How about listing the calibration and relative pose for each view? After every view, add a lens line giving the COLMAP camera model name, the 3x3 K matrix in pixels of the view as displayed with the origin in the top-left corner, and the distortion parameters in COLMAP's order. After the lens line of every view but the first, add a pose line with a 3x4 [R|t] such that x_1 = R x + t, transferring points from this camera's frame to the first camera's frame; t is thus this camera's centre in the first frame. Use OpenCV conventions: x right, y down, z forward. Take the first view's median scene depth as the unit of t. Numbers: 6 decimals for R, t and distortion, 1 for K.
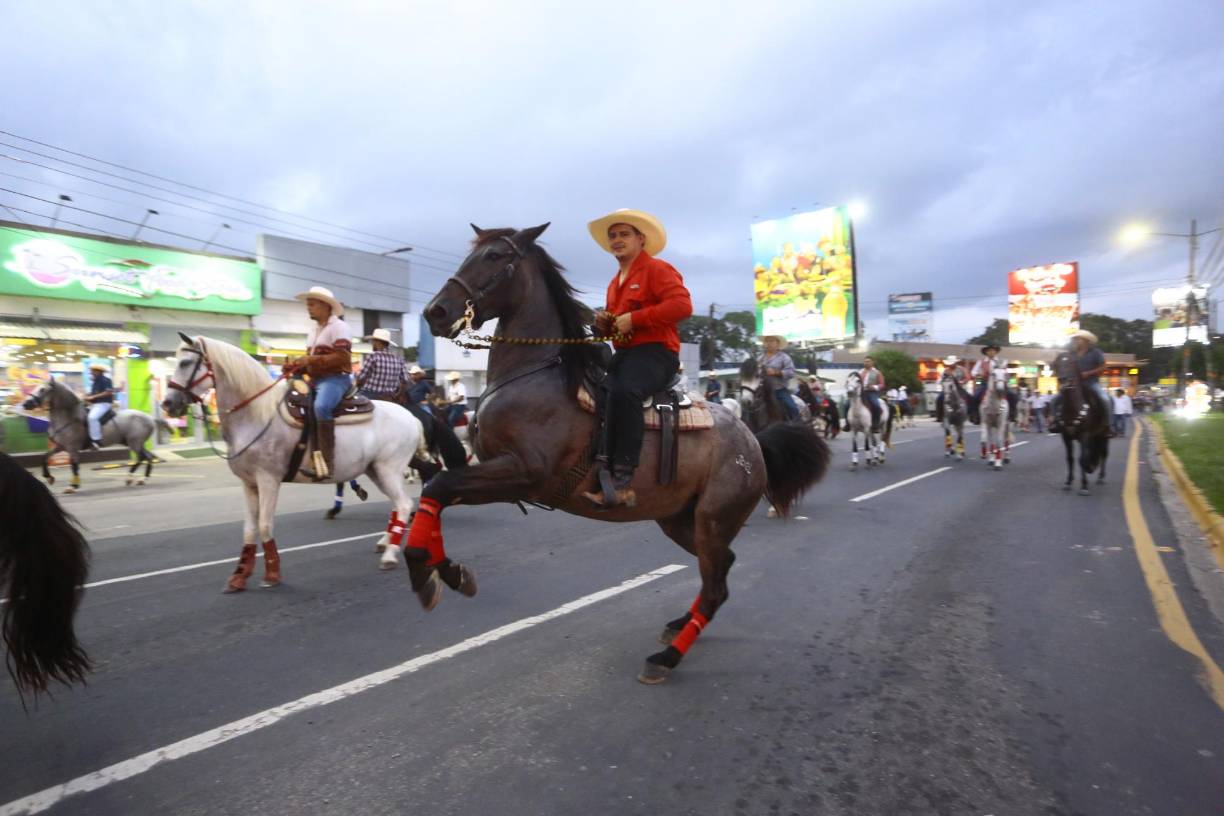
lens RADIAL K [[661.3, 0, 652.5], [0, 661.3, 393.6], [0, 0, 1]] dist [-0.002378, 0.021261]
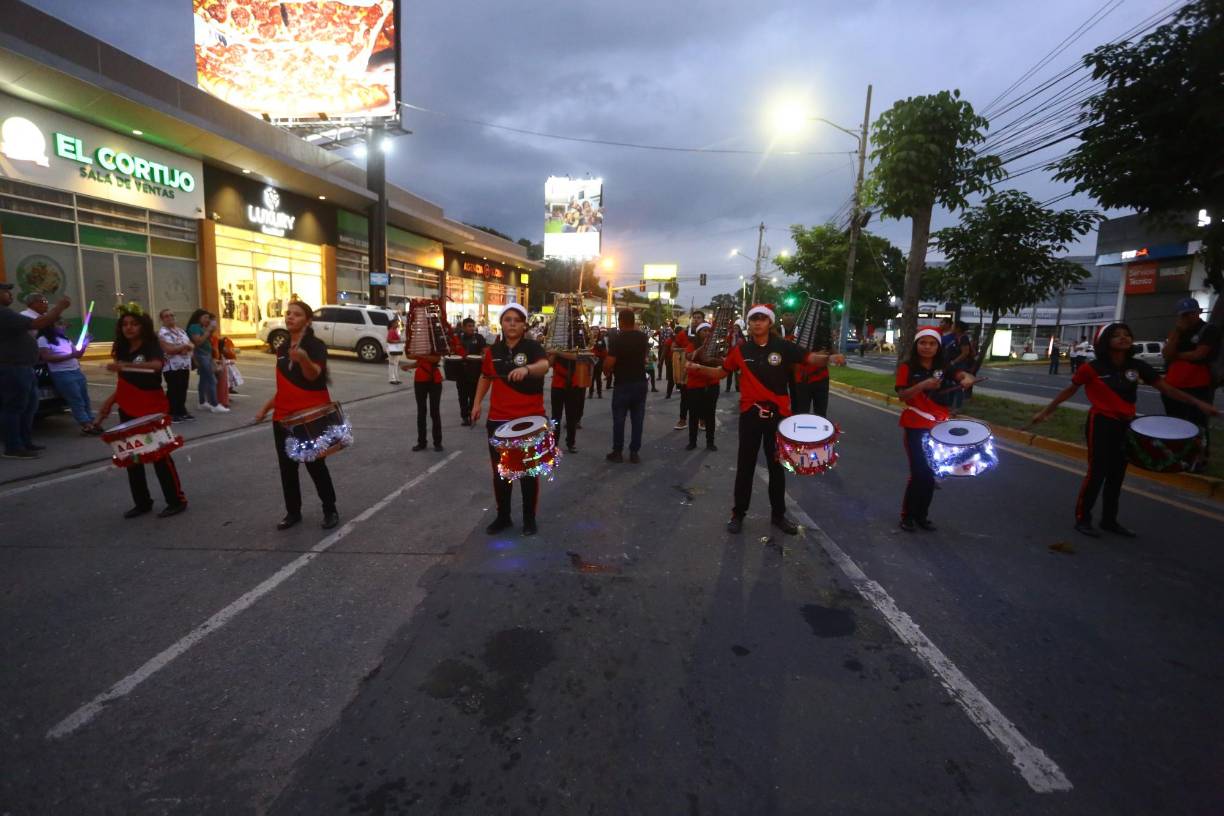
lens RADIAL K [[602.9, 0, 613.7], [0, 602.9, 400.7], [0, 0, 1]] dist [-0.065469, 0.030351]
pose [[0.702347, -0.051563, 0.709965, 0.763077], [-0.047220, 0.991801, 0.118745, 0.008028], [-0.710267, -0.116925, 0.694153, 1.079121]]
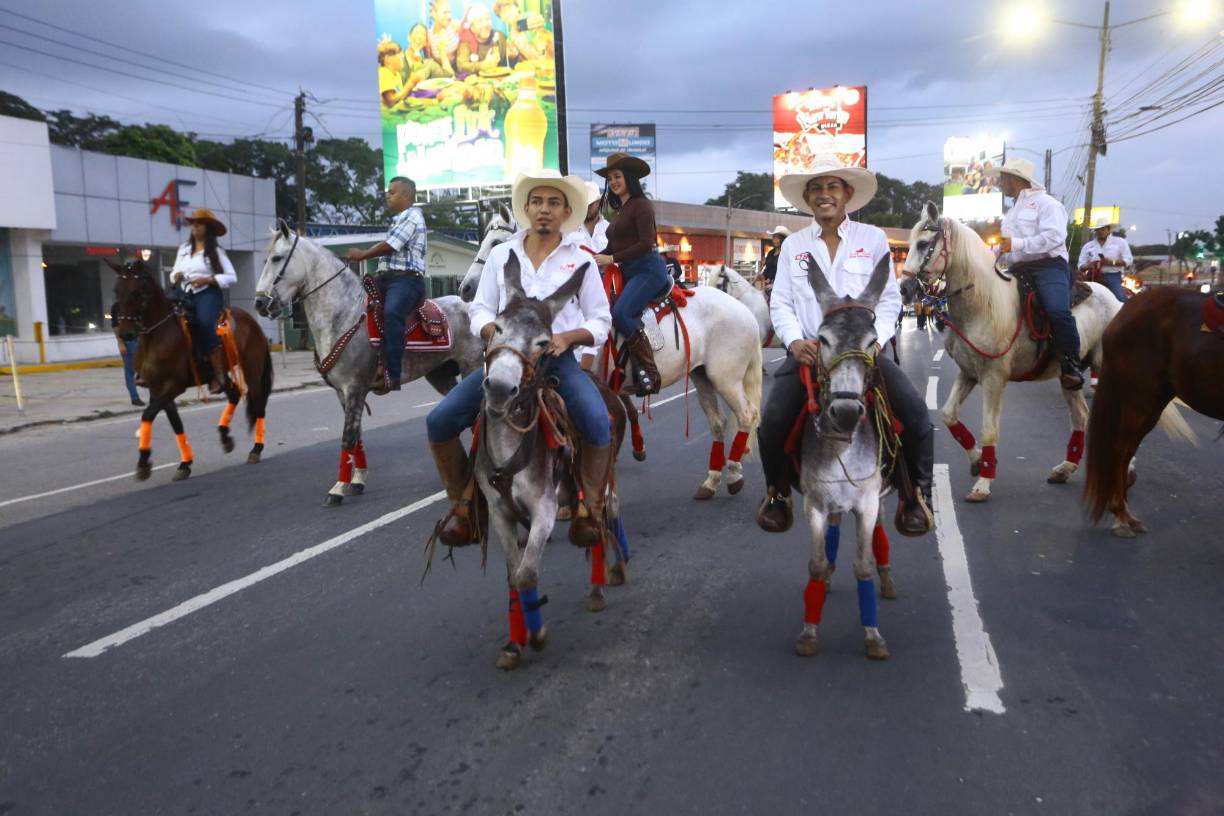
lens RADIAL K [[1083.9, 0, 612.0], [0, 1083.9, 408.0], [0, 0, 1]] dist [-0.015609, 0.115848]
pose [[0.931529, -0.035843, 0.361896, 0.004609], [-0.005111, 0.993742, 0.111579, 0.000821], [-0.363631, -0.105789, 0.925517, 0.090596]]
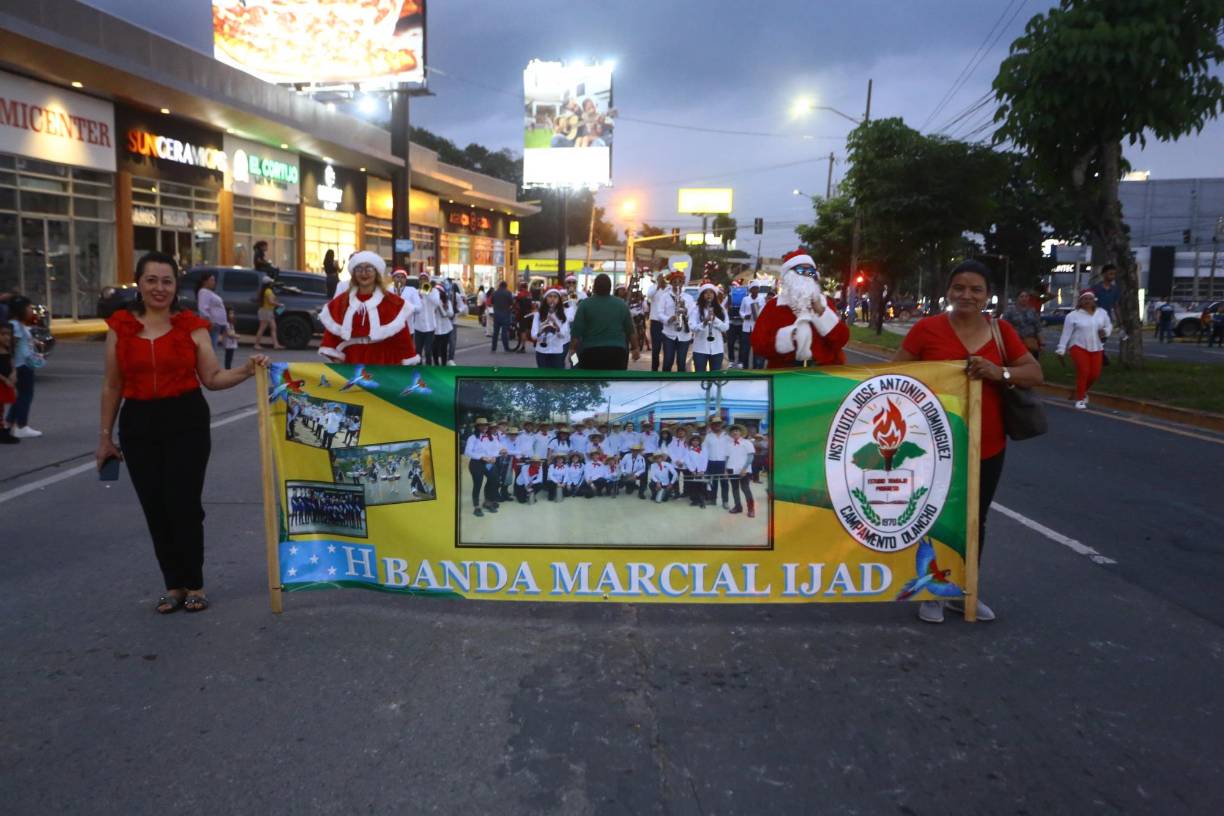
lens RADIAL K [[1164.8, 0, 612.0], [0, 1164.8, 408.0], [0, 0, 1]] dist [-0.006875, 0.141418]
pose [[0.709192, -0.042189, 0.703752, 0.485445], [-0.037008, 0.994604, 0.096919, 0.008676], [-0.704043, -0.094778, 0.703804, 0.825858]]
